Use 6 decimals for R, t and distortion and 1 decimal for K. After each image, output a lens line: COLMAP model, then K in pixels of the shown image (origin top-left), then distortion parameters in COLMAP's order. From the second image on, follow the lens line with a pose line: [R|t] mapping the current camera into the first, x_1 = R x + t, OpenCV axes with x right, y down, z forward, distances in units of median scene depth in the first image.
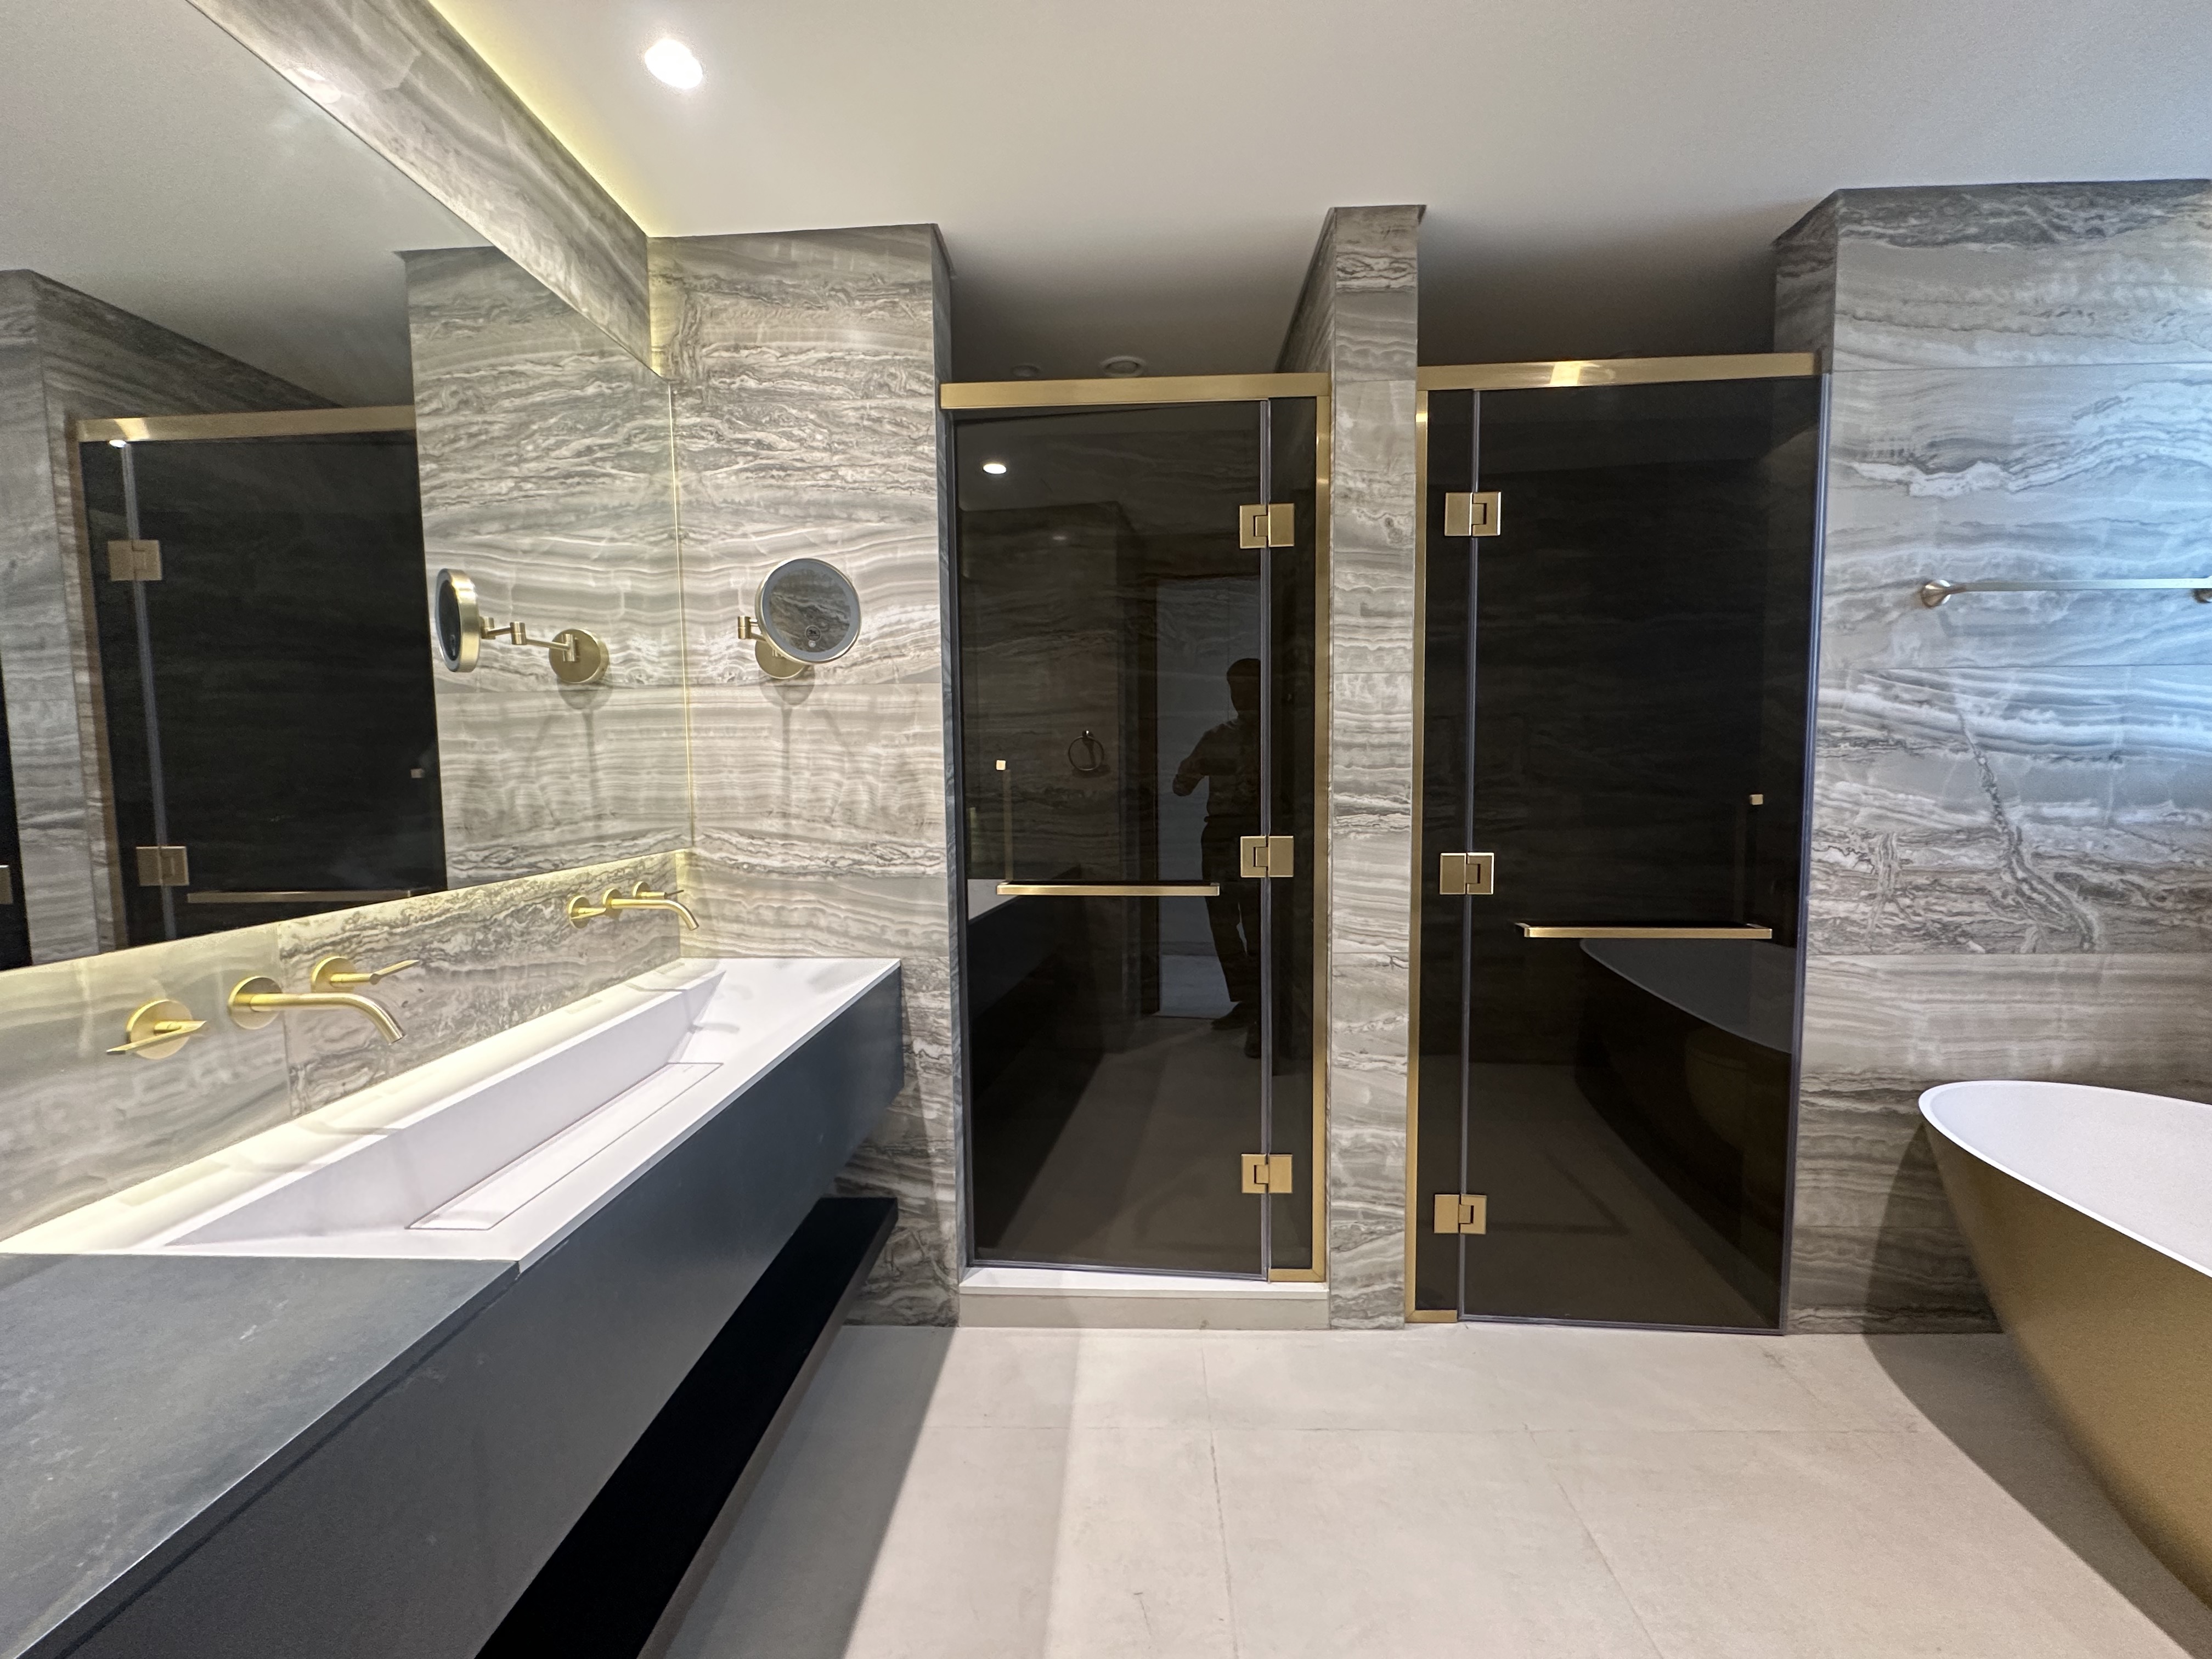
lens RADIAL K [[888.9, 0, 1106.0], [0, 888.9, 829.5], [0, 0, 1]] dist [-0.003130, 0.000221]
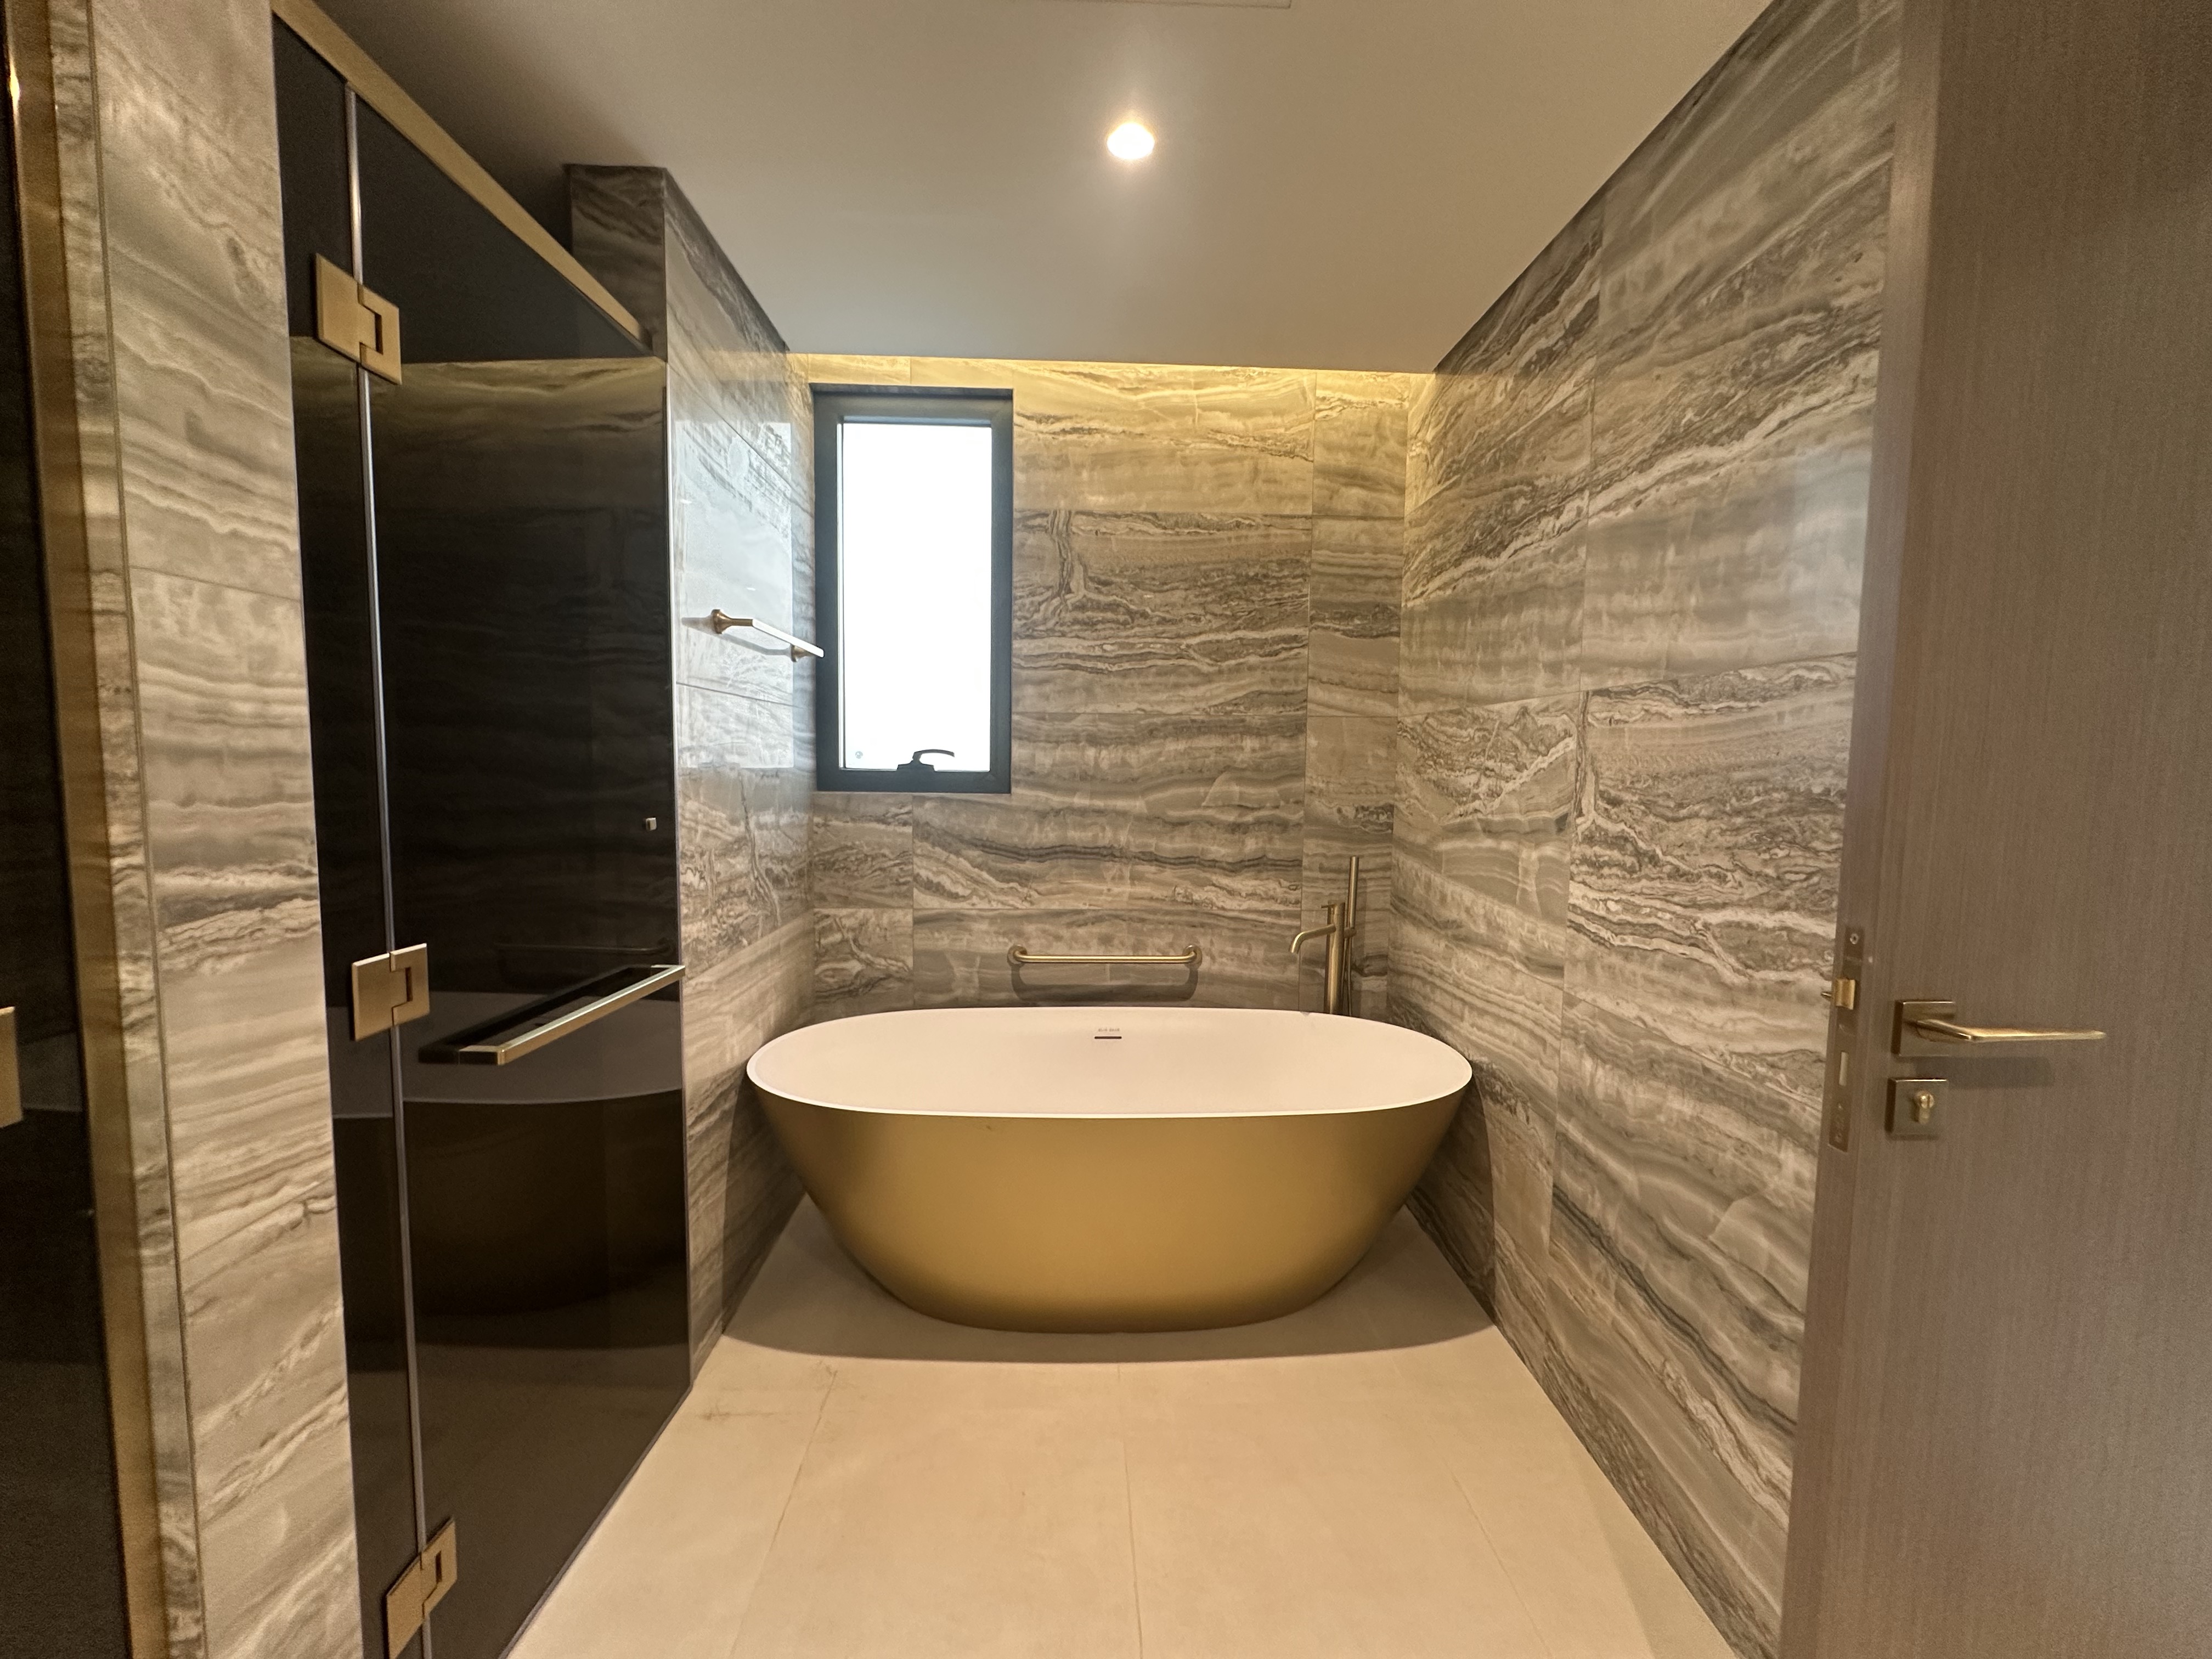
lens RADIAL K [[888.9, 0, 1106.0], [0, 888.9, 829.5], [0, 0, 1]] dist [-0.003130, 0.000221]
pose [[-0.084551, -0.066238, 0.994215, -0.183554], [0.063136, 0.995427, 0.071688, -0.065463], [-0.994417, 0.068832, -0.079982, 0.649437]]
